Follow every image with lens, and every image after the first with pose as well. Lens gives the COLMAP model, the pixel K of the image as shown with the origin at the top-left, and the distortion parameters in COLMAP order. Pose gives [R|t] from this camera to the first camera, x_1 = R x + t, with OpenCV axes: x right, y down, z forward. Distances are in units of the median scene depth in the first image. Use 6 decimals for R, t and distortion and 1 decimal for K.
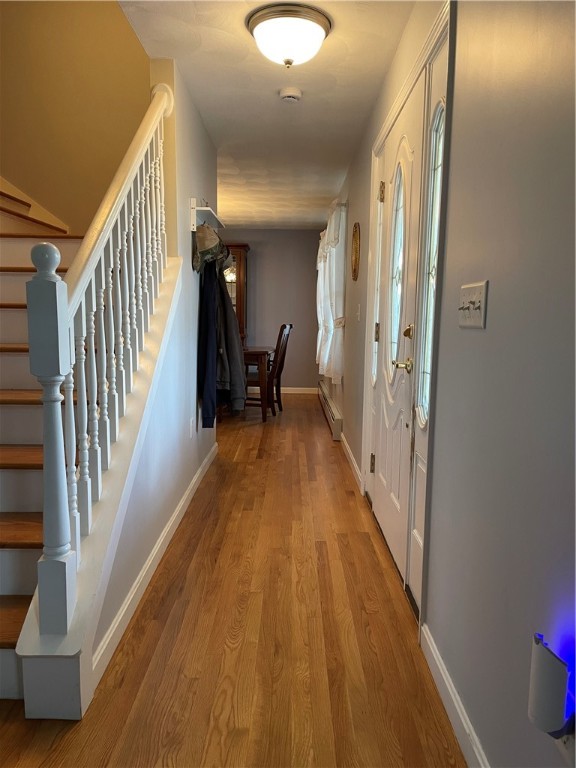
lens RADIAL K [[572.9, 0, 288.0], [0, 572.9, 384.0], [0, 0, 1]] dist [0.102189, -0.136082]
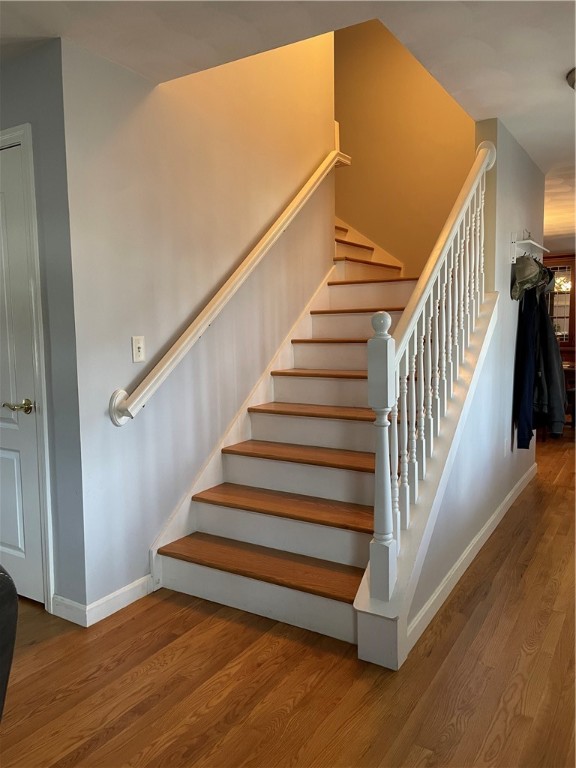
lens RADIAL K [[572.9, 0, 288.0], [0, 572.9, 384.0], [0, 0, 1]] dist [0.102189, -0.136082]
pose [[0.849383, 0.027240, -0.527074, 0.092541], [-0.031855, 0.999492, 0.000320, -0.050902], [0.526815, 0.016518, 0.849820, -0.213253]]
